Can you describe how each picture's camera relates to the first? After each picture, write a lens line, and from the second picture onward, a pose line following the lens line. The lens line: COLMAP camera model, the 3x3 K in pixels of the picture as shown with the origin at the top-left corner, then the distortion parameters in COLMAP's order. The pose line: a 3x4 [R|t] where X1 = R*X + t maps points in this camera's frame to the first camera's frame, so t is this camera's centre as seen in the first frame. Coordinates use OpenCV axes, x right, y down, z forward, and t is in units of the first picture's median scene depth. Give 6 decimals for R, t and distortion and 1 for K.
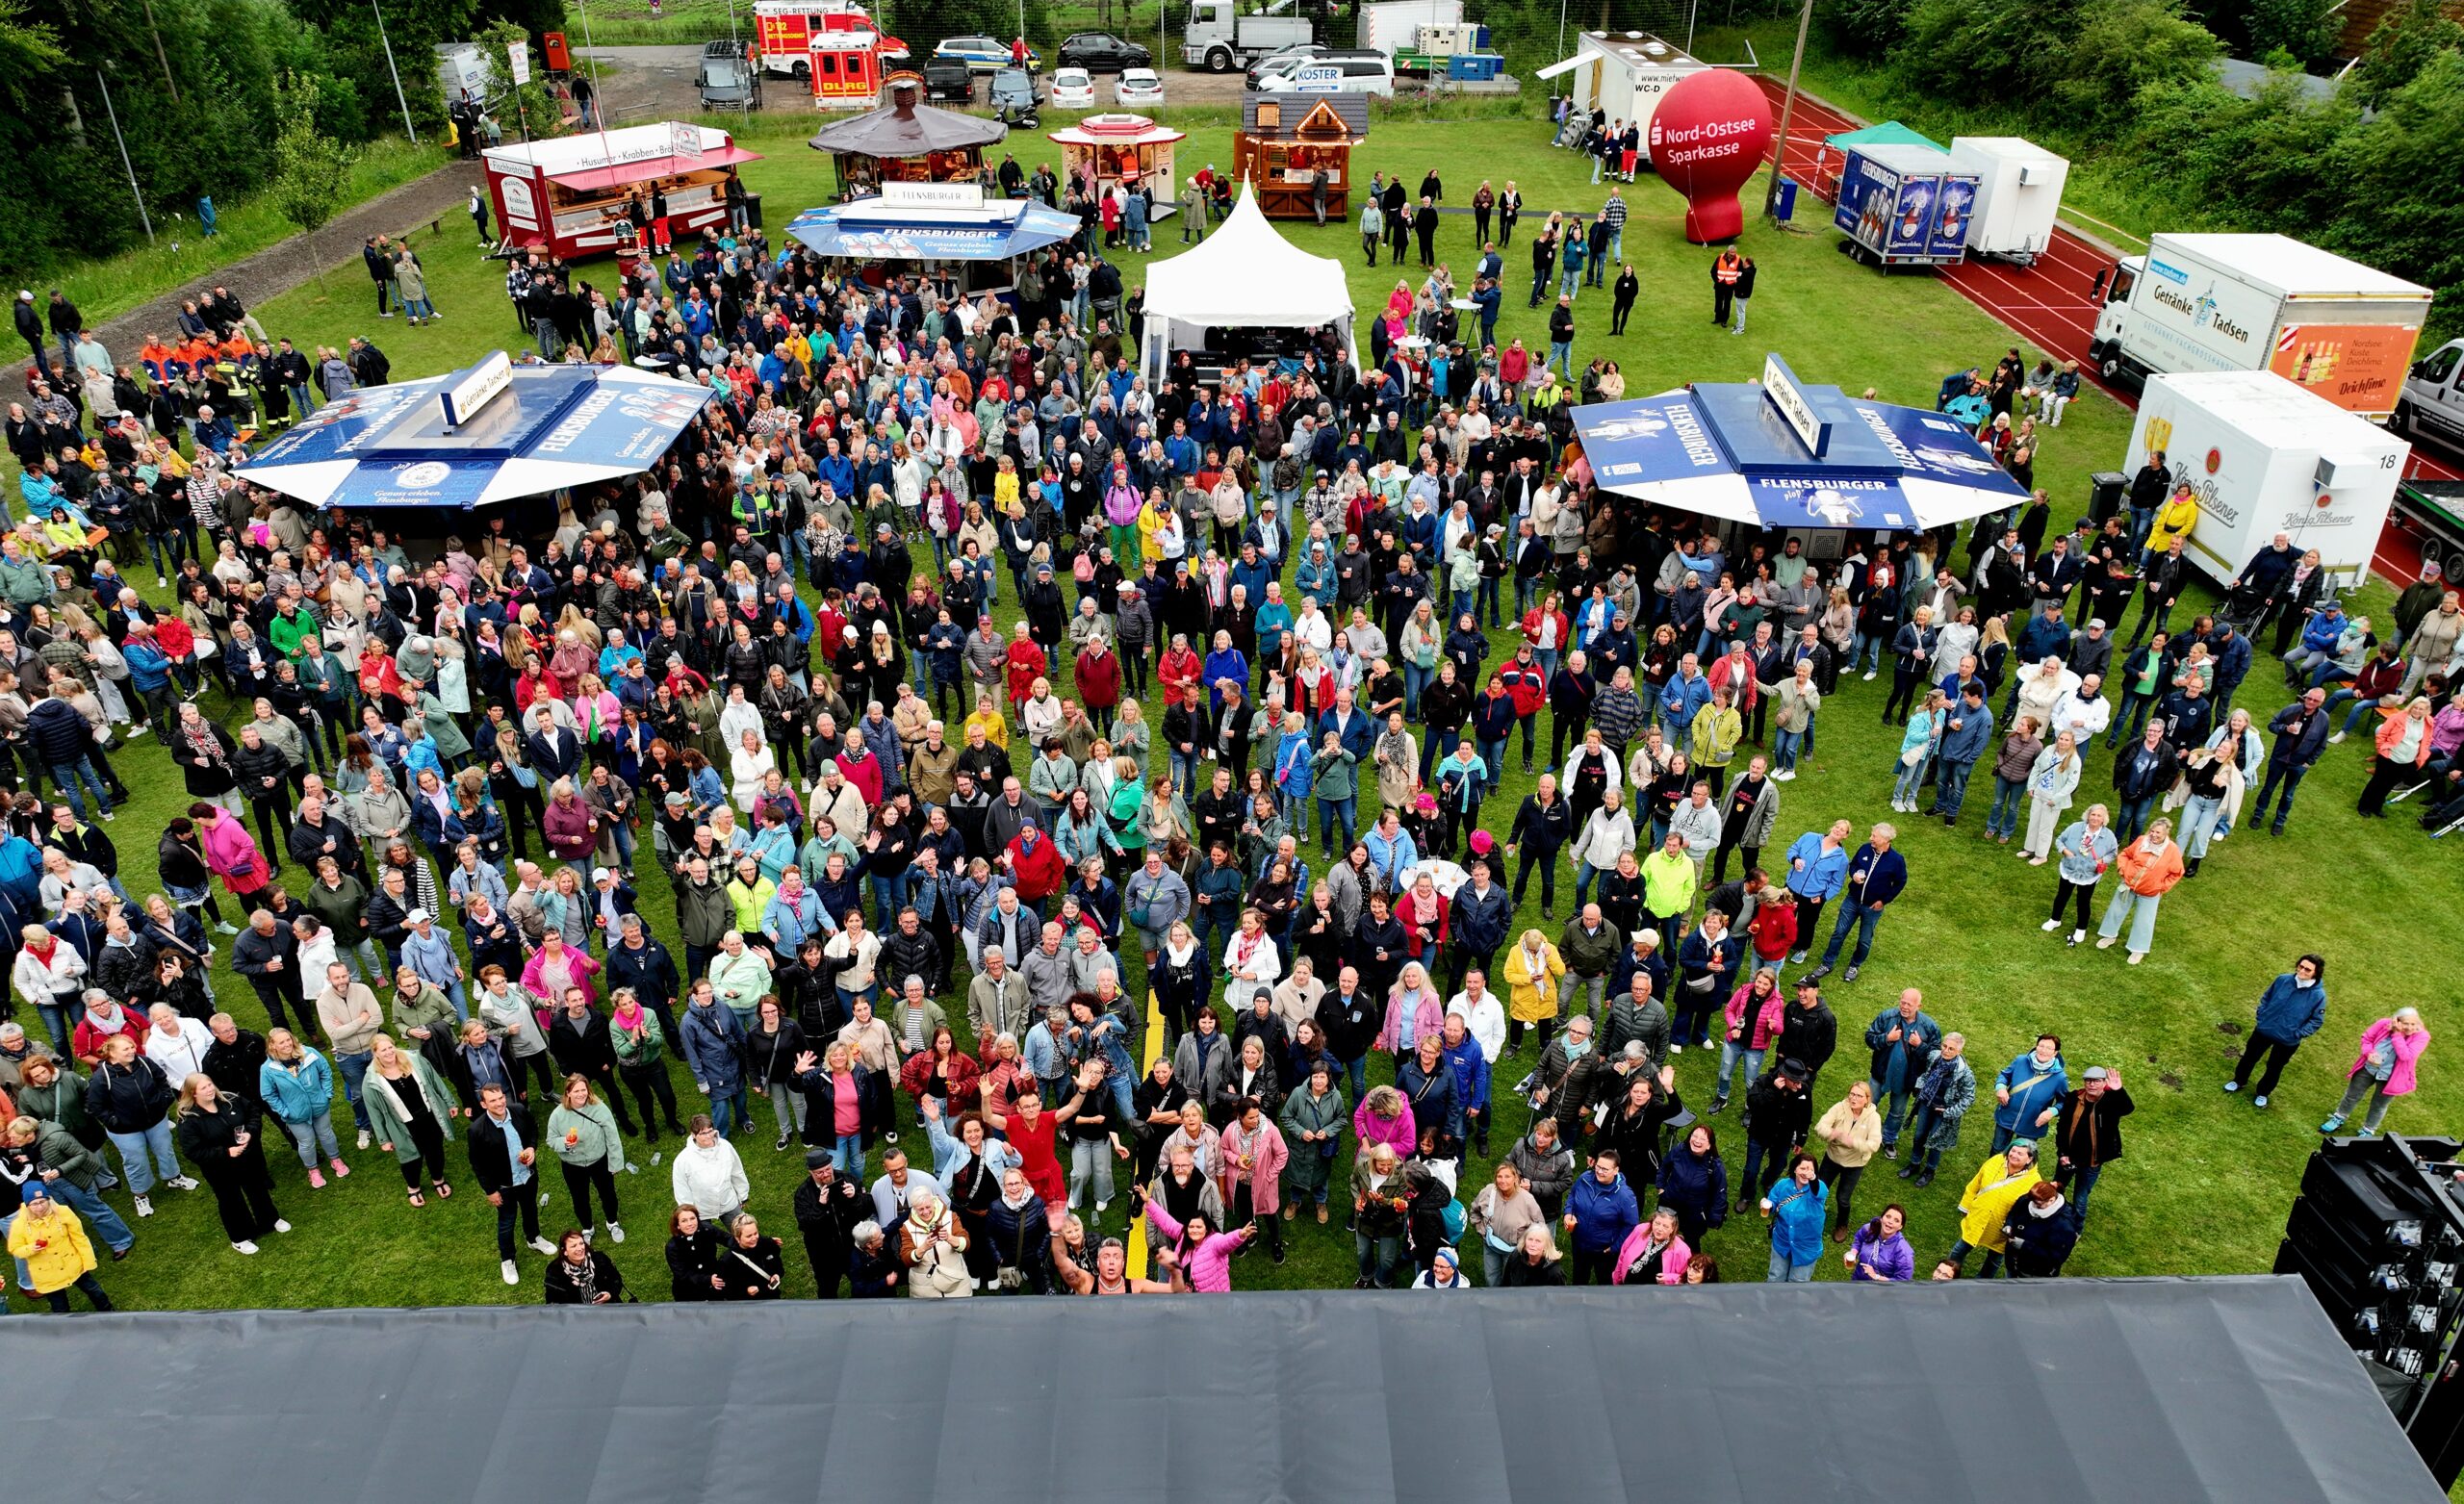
lens RADIAL K [[1729.0, 0, 1232.4], [0, 1729.0, 921.6], [0, 0, 1]] dist [0.001247, 0.014346]
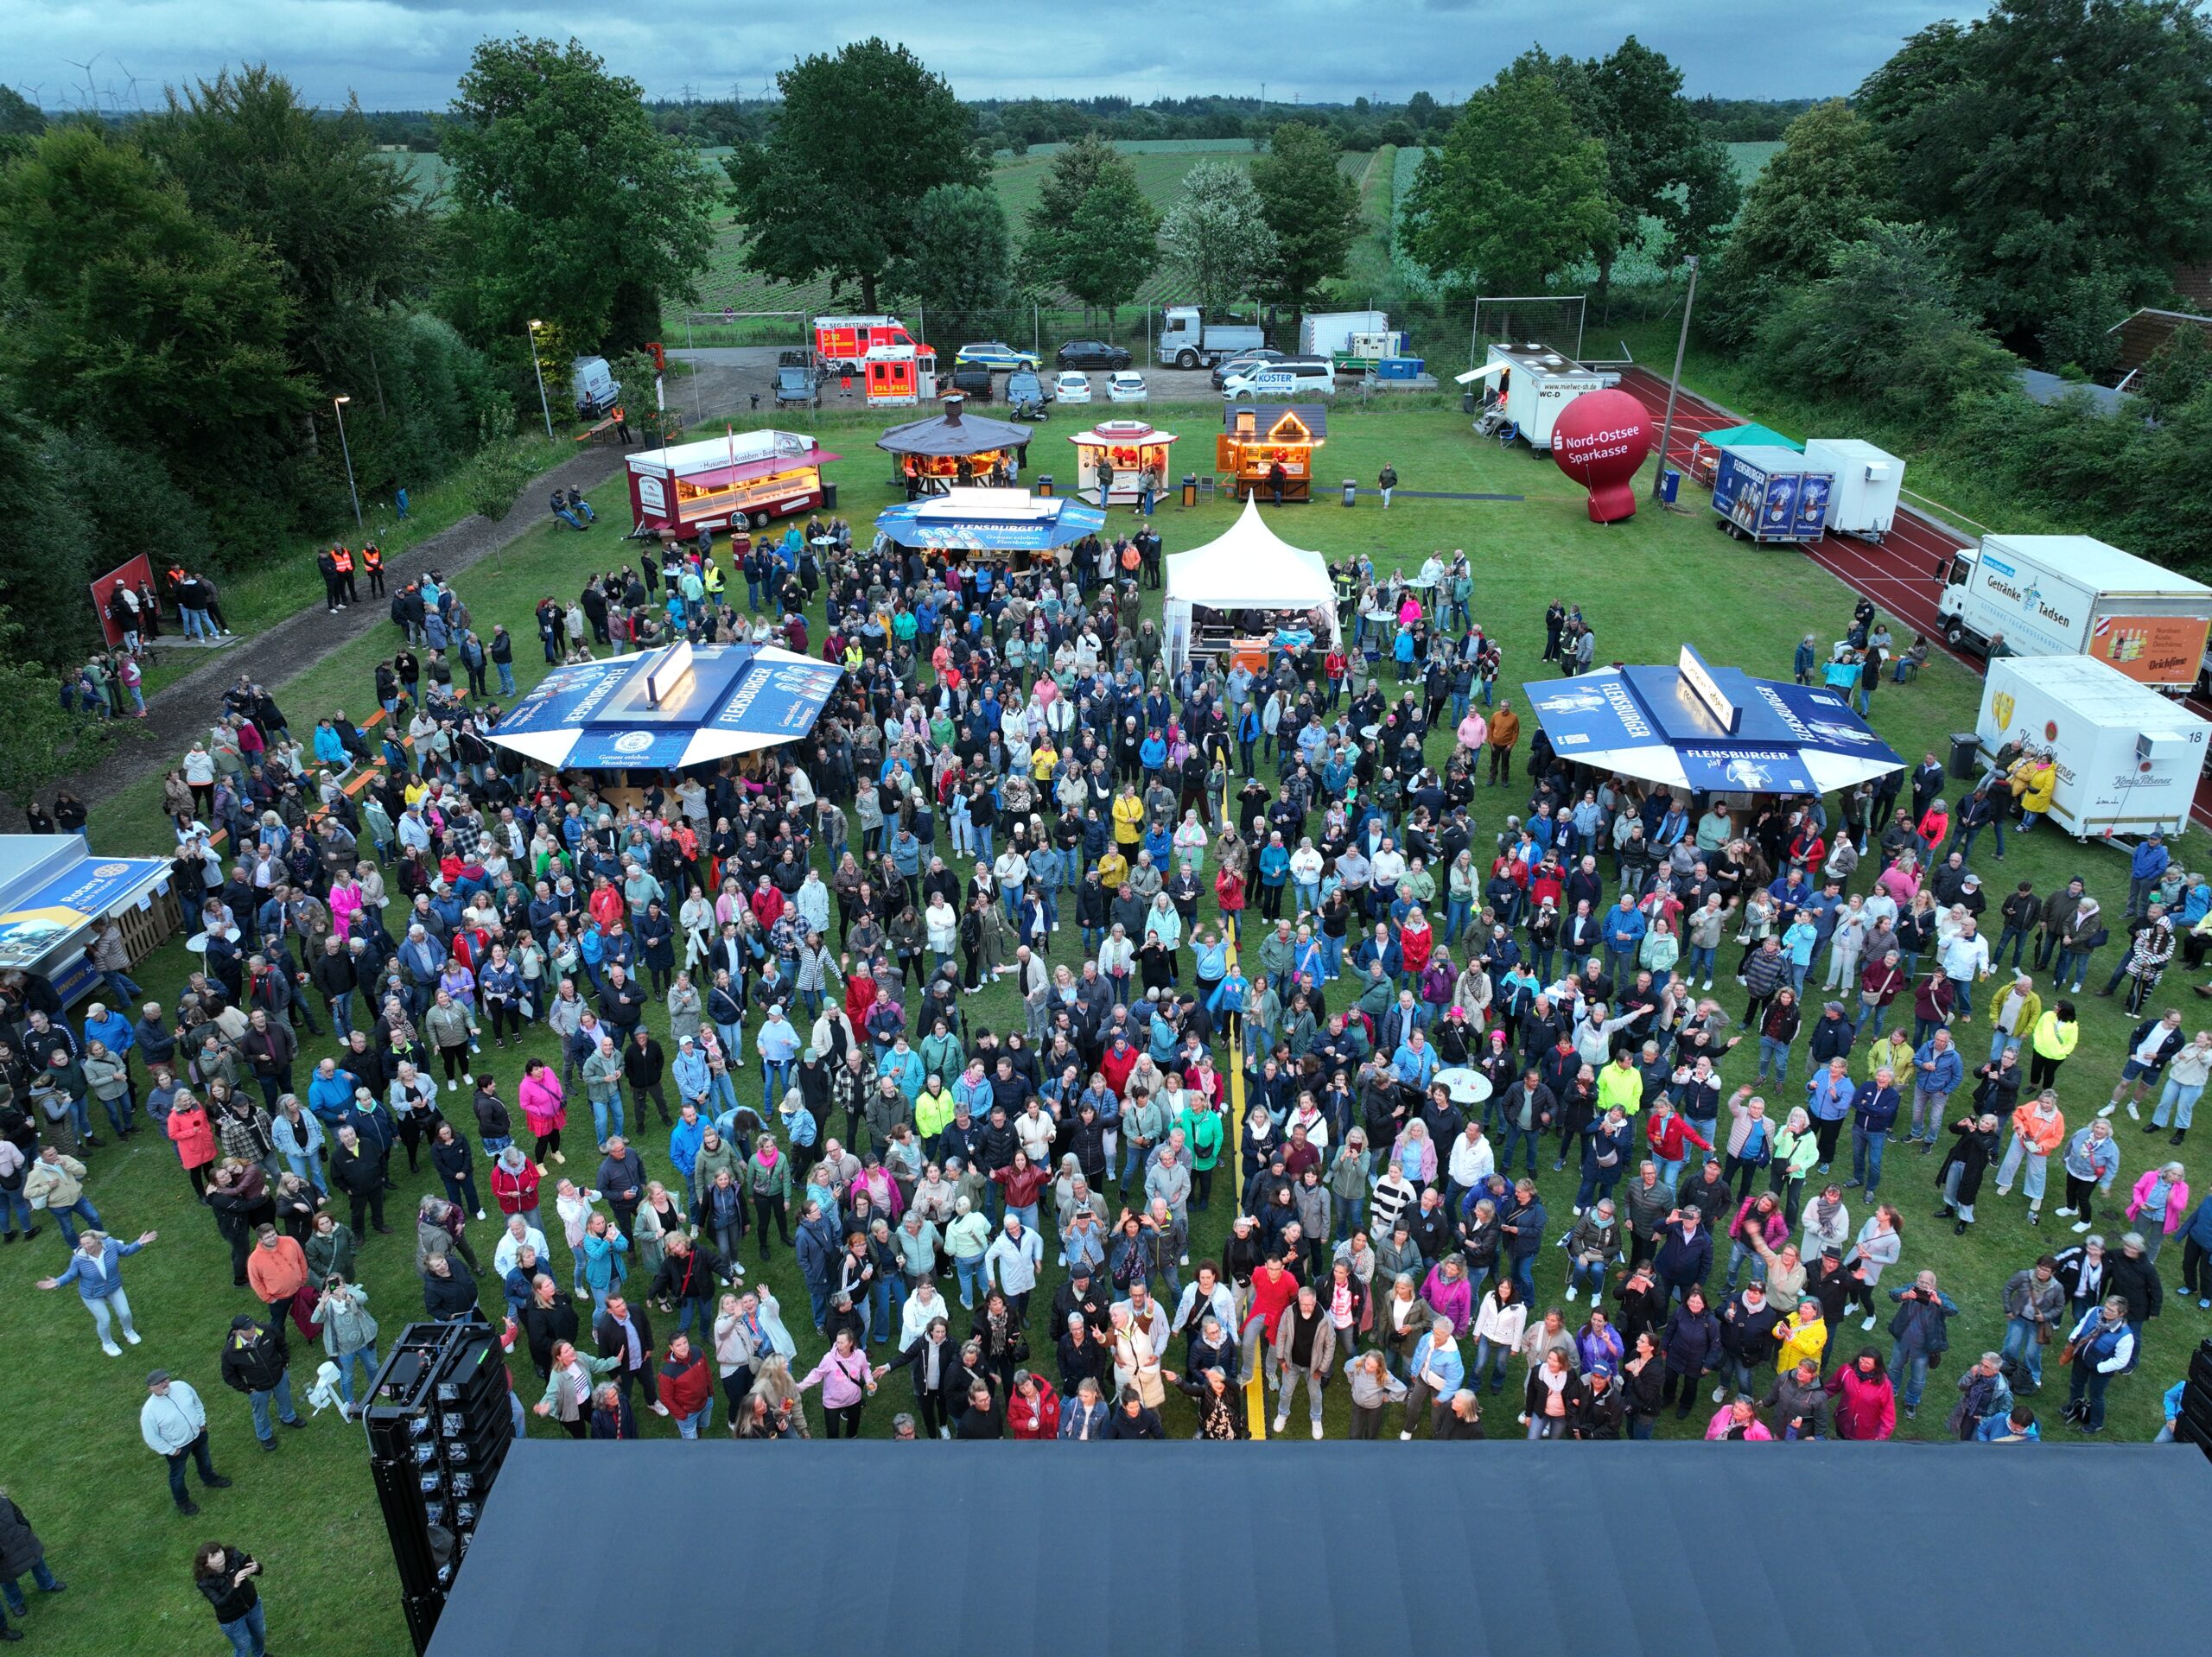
lens RADIAL K [[1551.6, 0, 1106.0], [0, 1551.6, 828.5], [0, 0, 1]] dist [-0.001084, 0.016160]
pose [[0.999378, 0.005260, -0.034870, -0.067625], [-0.010226, 0.989550, -0.143828, -0.028225], [0.033750, 0.144096, 0.988988, -0.107613]]
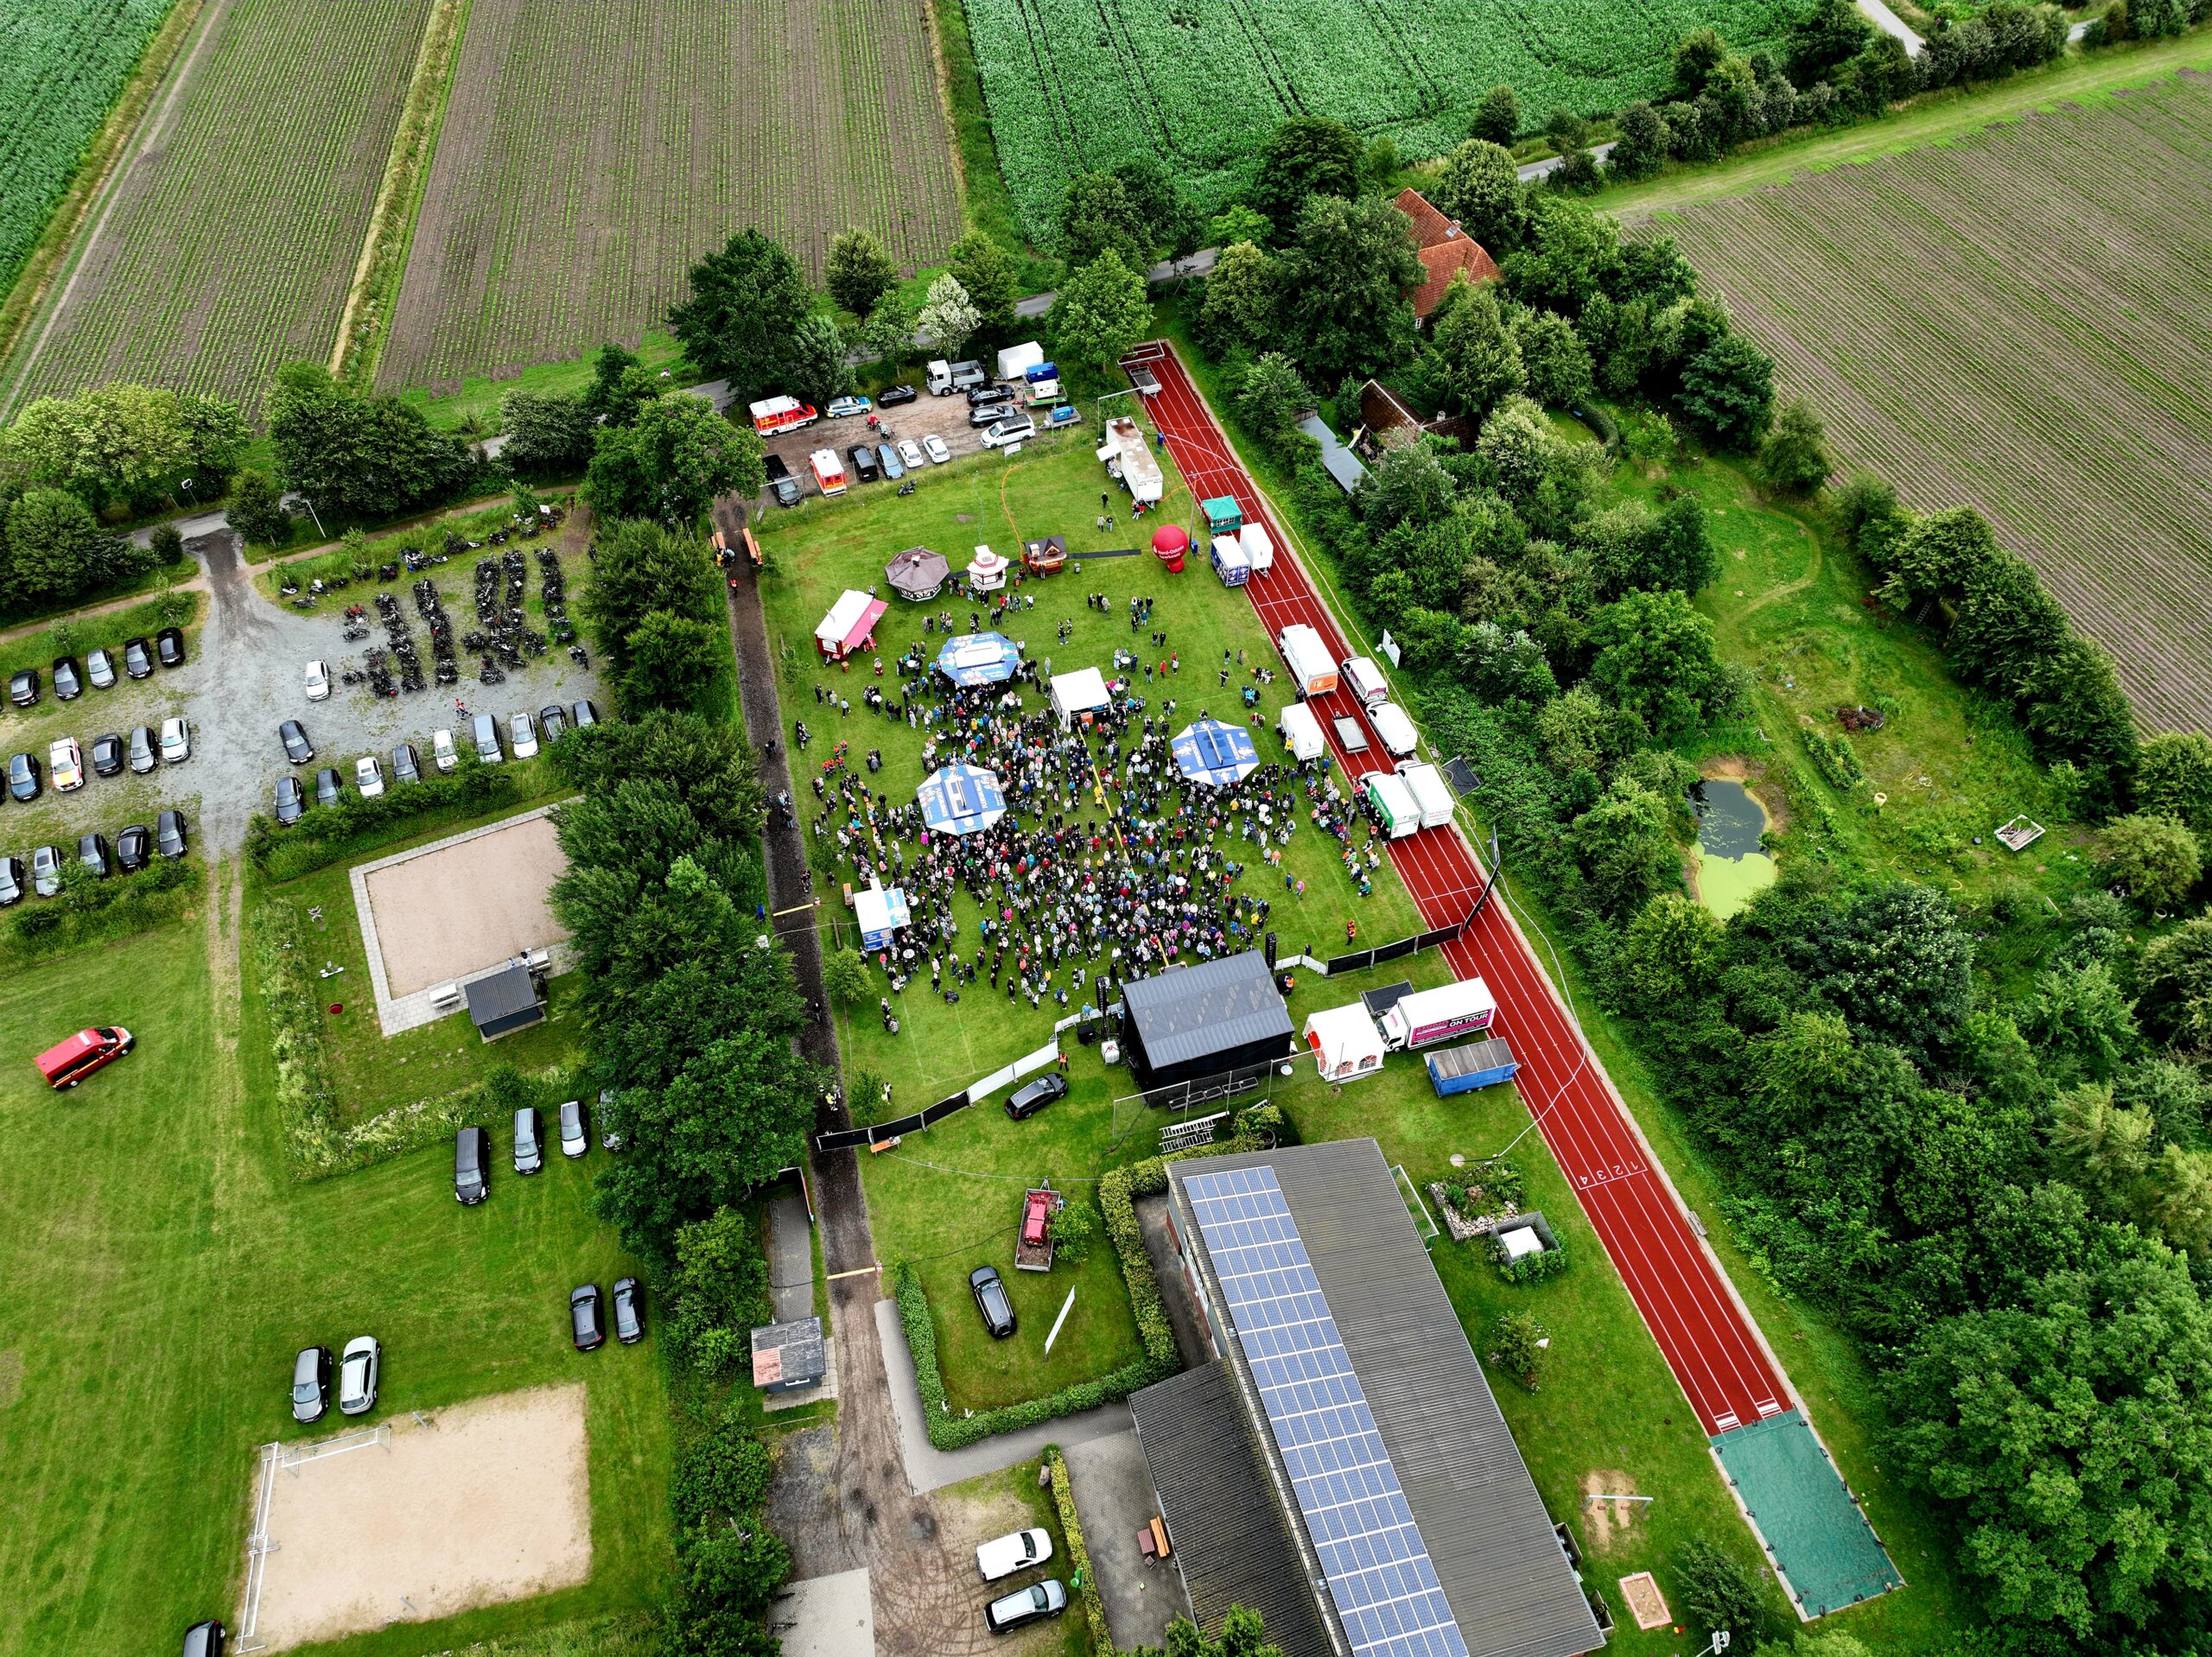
lens RADIAL K [[1551.6, 0, 1106.0], [0, 1551.6, 828.5], [0, 0, 1]] dist [-0.001084, 0.016160]
pose [[0.959474, -0.218120, 0.178421, -0.807296], [0.161349, 0.944317, 0.286763, -1.343825], [-0.231034, -0.246353, 0.941240, -3.107349]]
